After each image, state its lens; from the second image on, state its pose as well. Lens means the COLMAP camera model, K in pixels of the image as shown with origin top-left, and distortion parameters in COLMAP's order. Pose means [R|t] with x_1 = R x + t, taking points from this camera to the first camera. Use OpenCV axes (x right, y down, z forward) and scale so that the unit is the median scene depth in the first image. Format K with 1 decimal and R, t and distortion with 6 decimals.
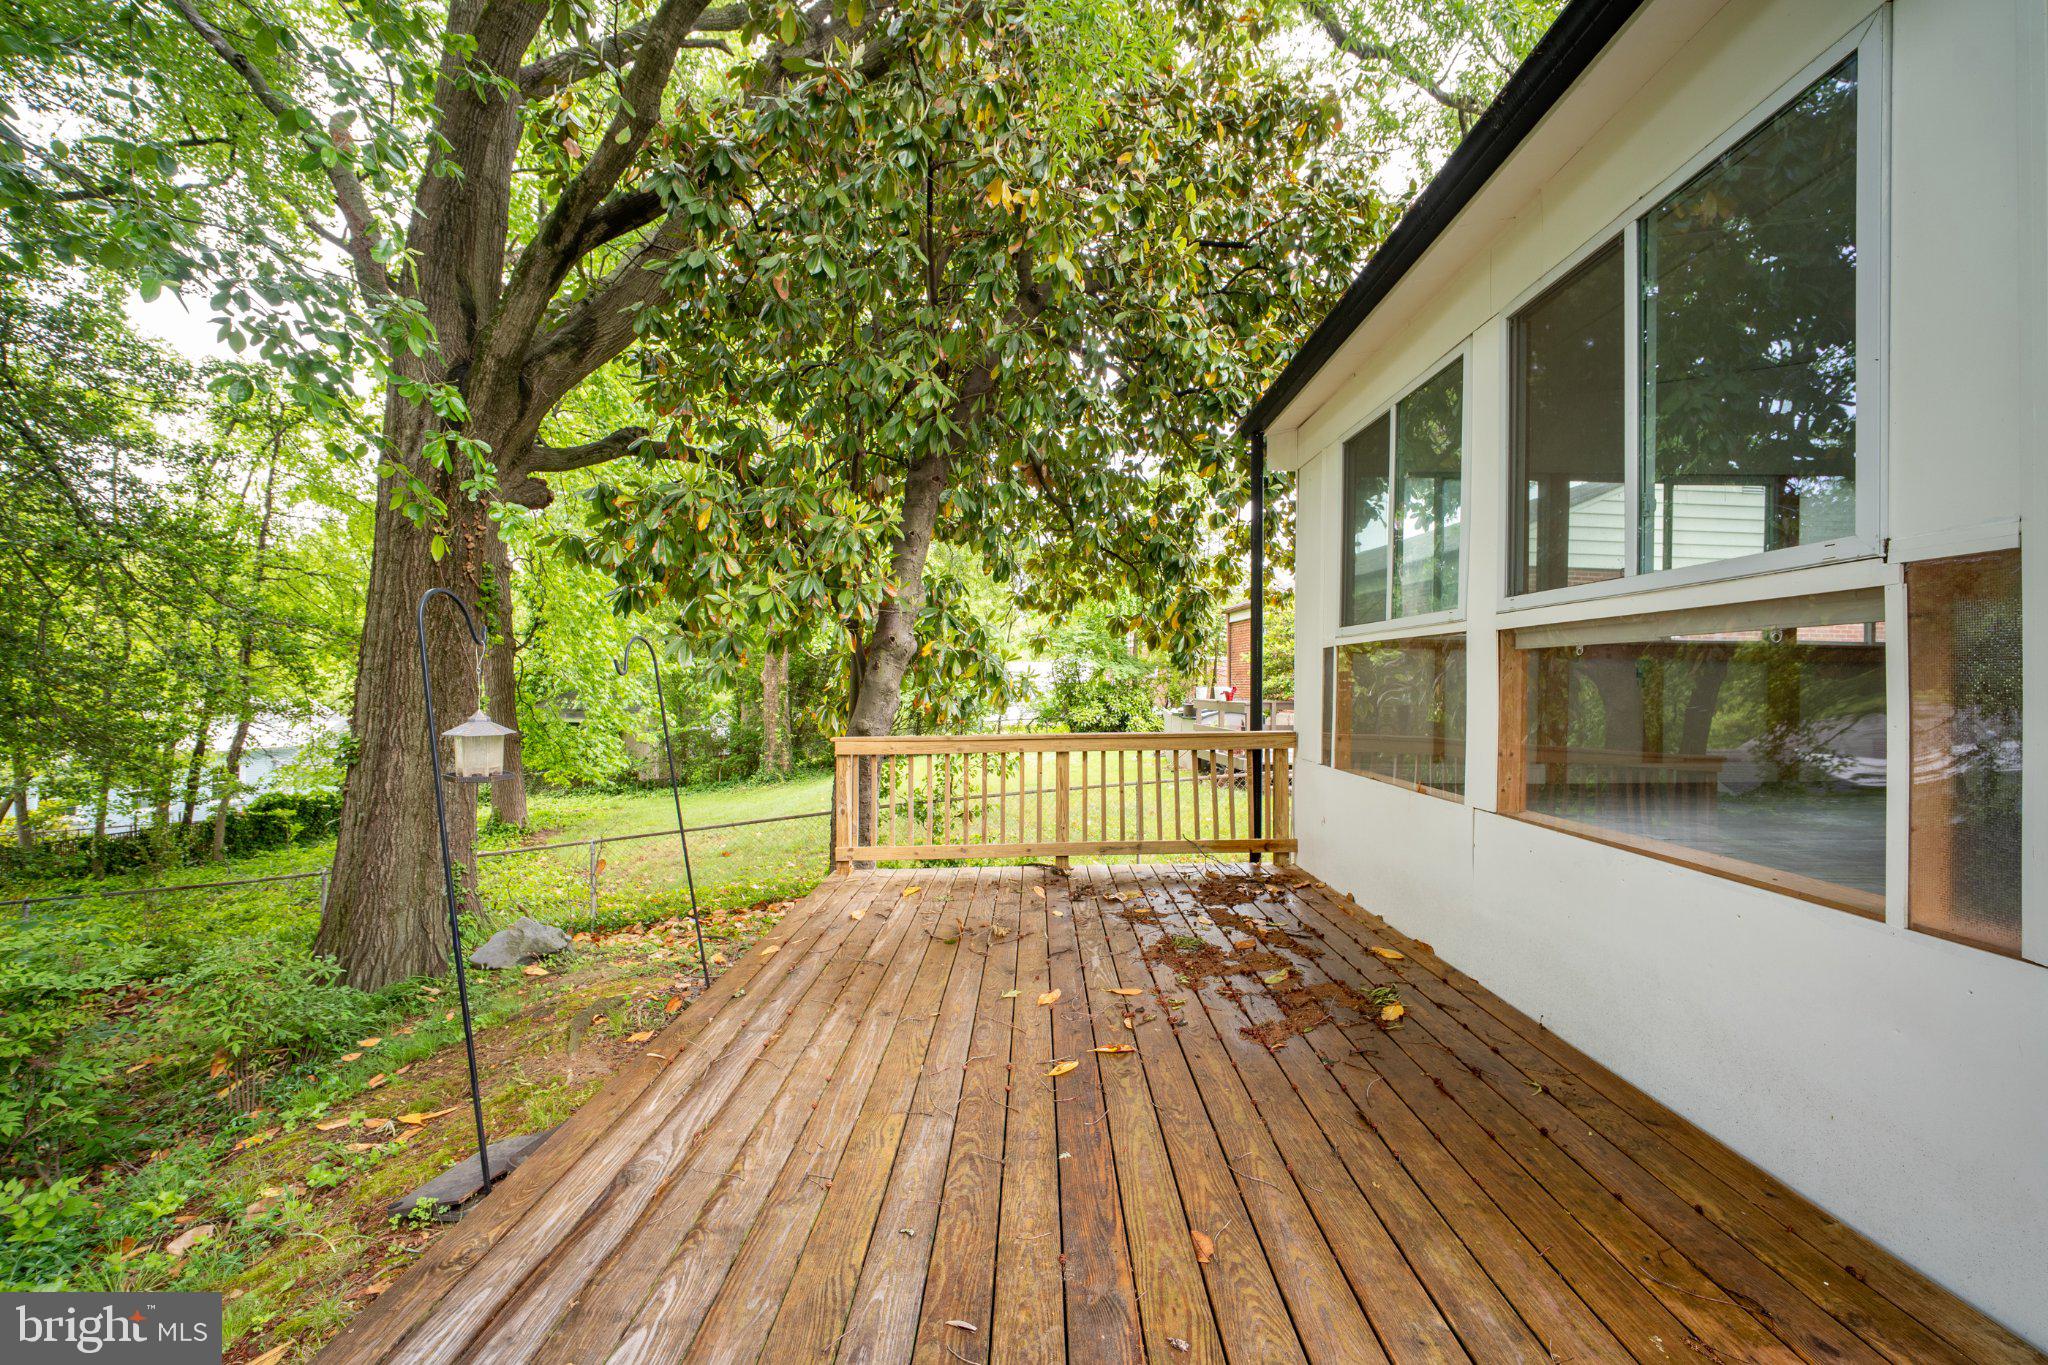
lens RADIAL K [[863.2, 0, 1026.4], [0, 863.2, 680.0], [0, 0, 1]] dist [-0.039868, 0.015613]
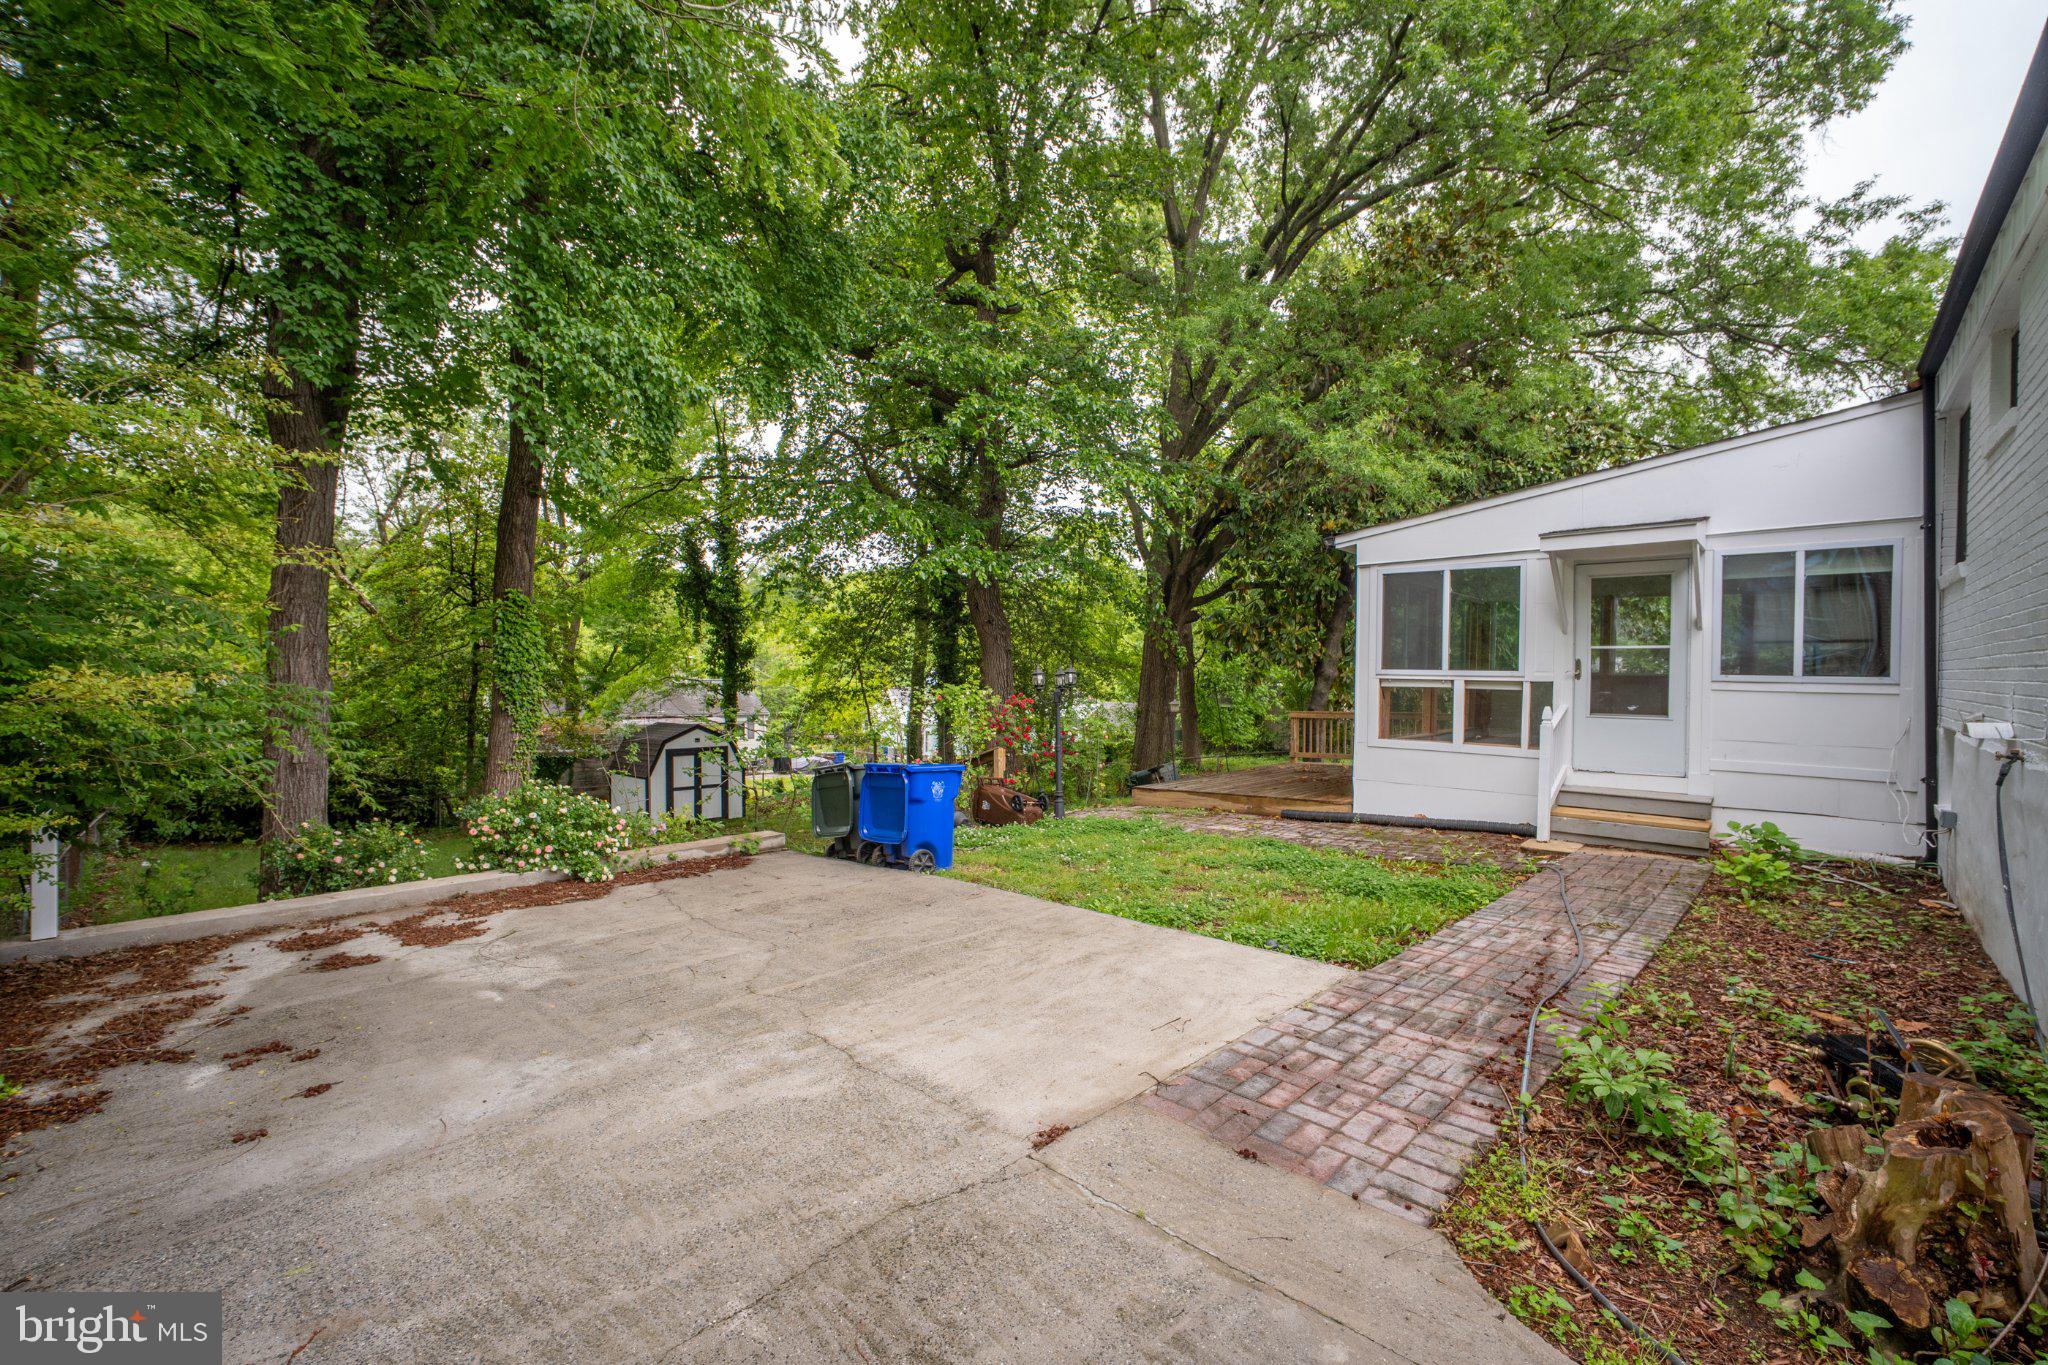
lens RADIAL K [[863.2, 0, 1026.4], [0, 863.2, 680.0], [0, 0, 1]] dist [-0.039868, 0.015613]
pose [[0.734941, 0.003303, -0.678123, 1.475578], [0.003807, 0.999952, 0.008996, -0.084836], [0.678121, -0.009193, 0.734893, -2.270785]]
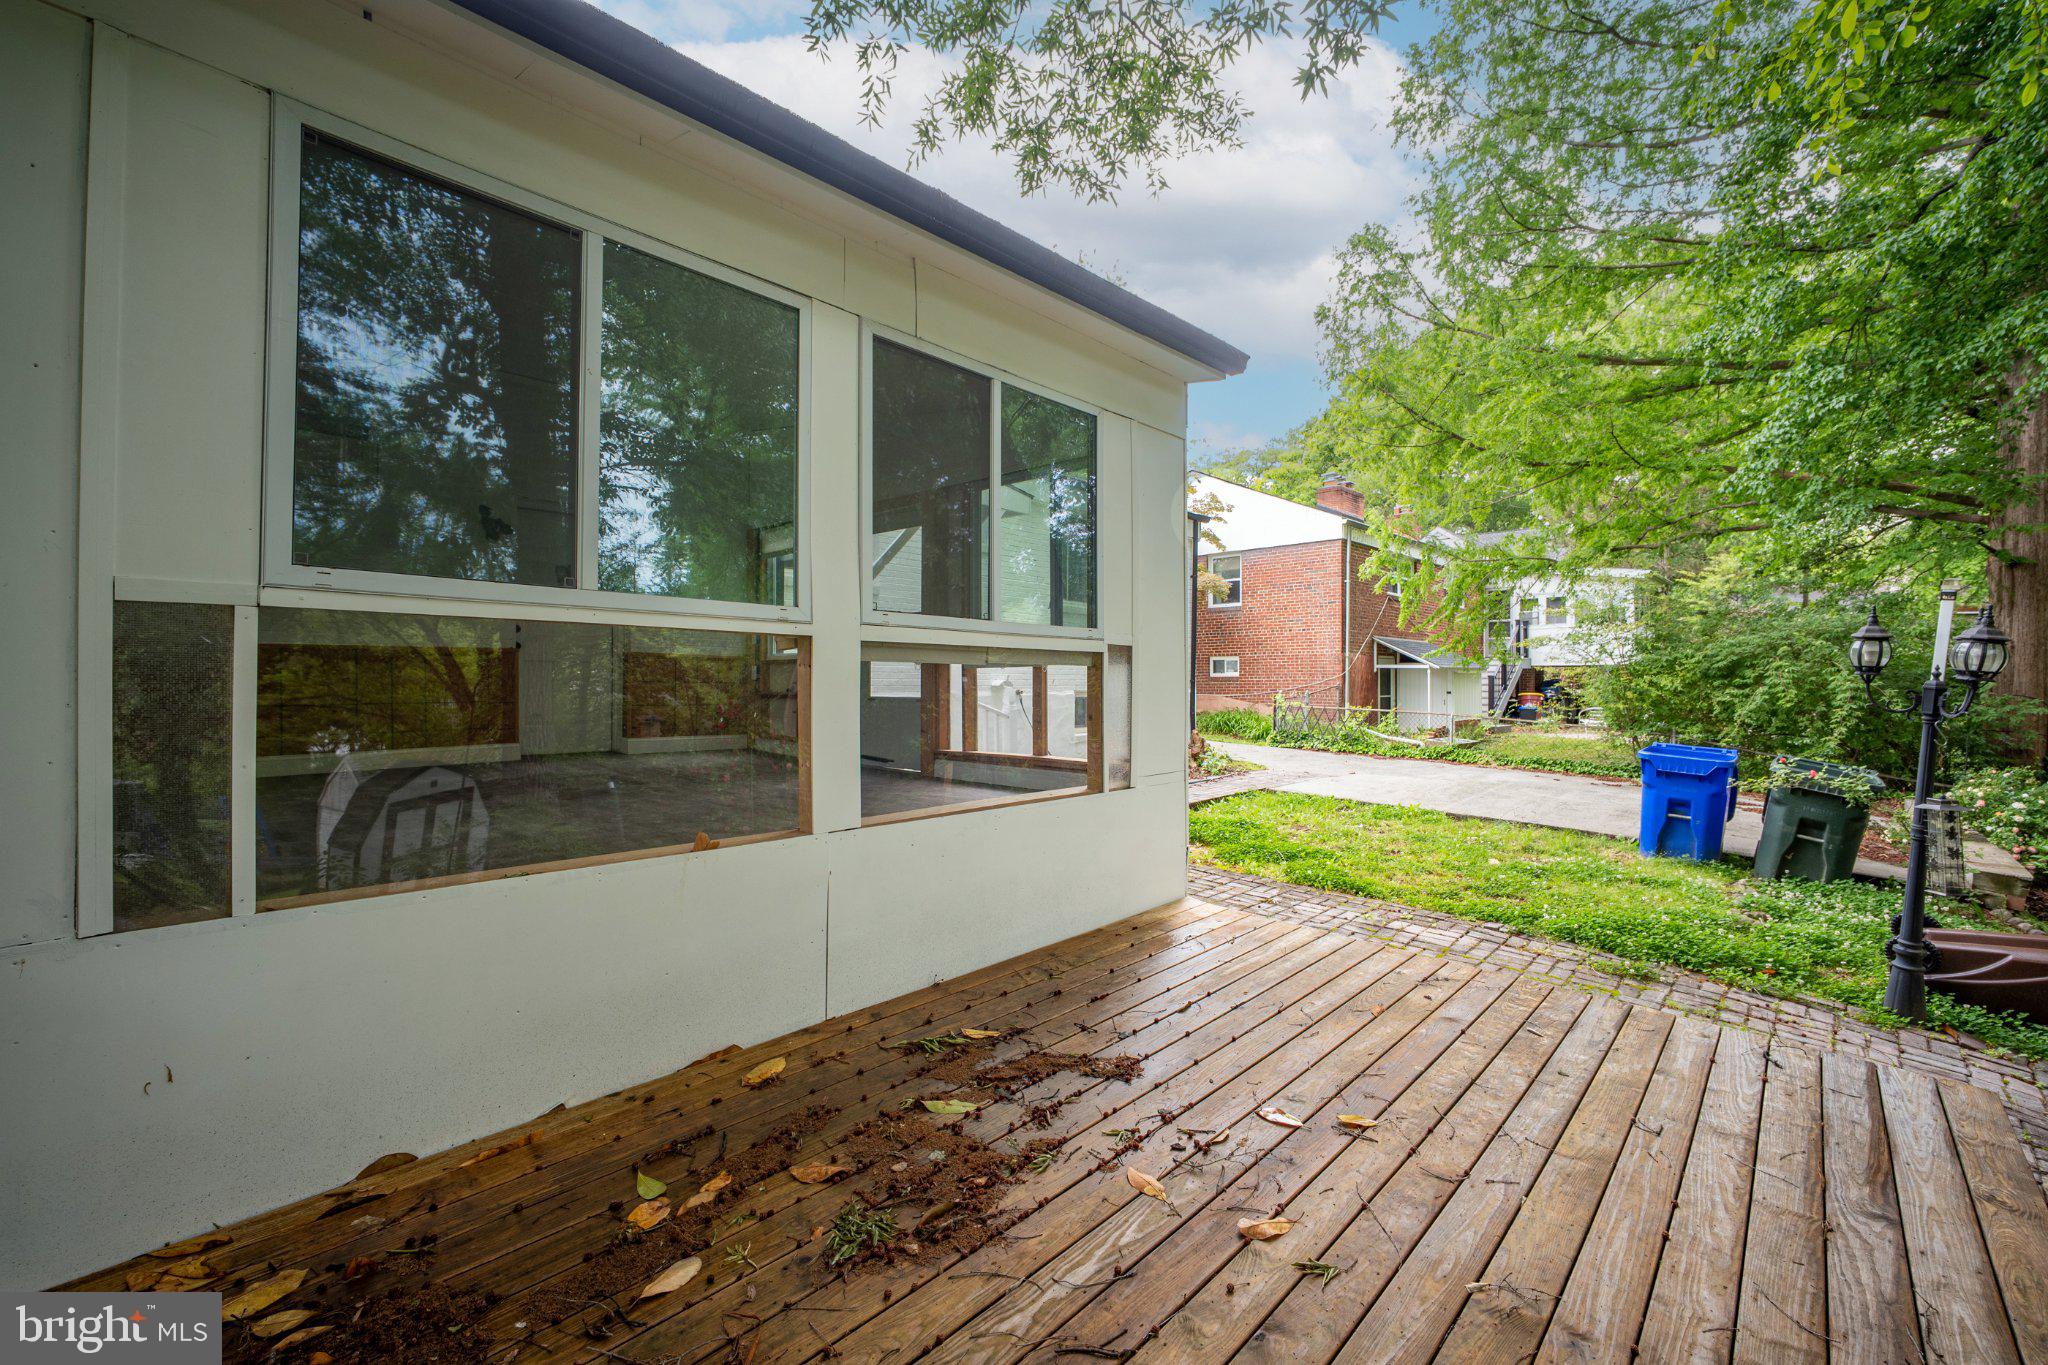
lens RADIAL K [[863.2, 0, 1026.4], [0, 863.2, 680.0], [0, 0, 1]] dist [-0.039868, 0.015613]
pose [[-0.737484, -0.008496, 0.675311, -0.218217], [-0.011420, 0.999935, 0.000108, -0.013075], [-0.675268, -0.007633, -0.737533, 1.347675]]
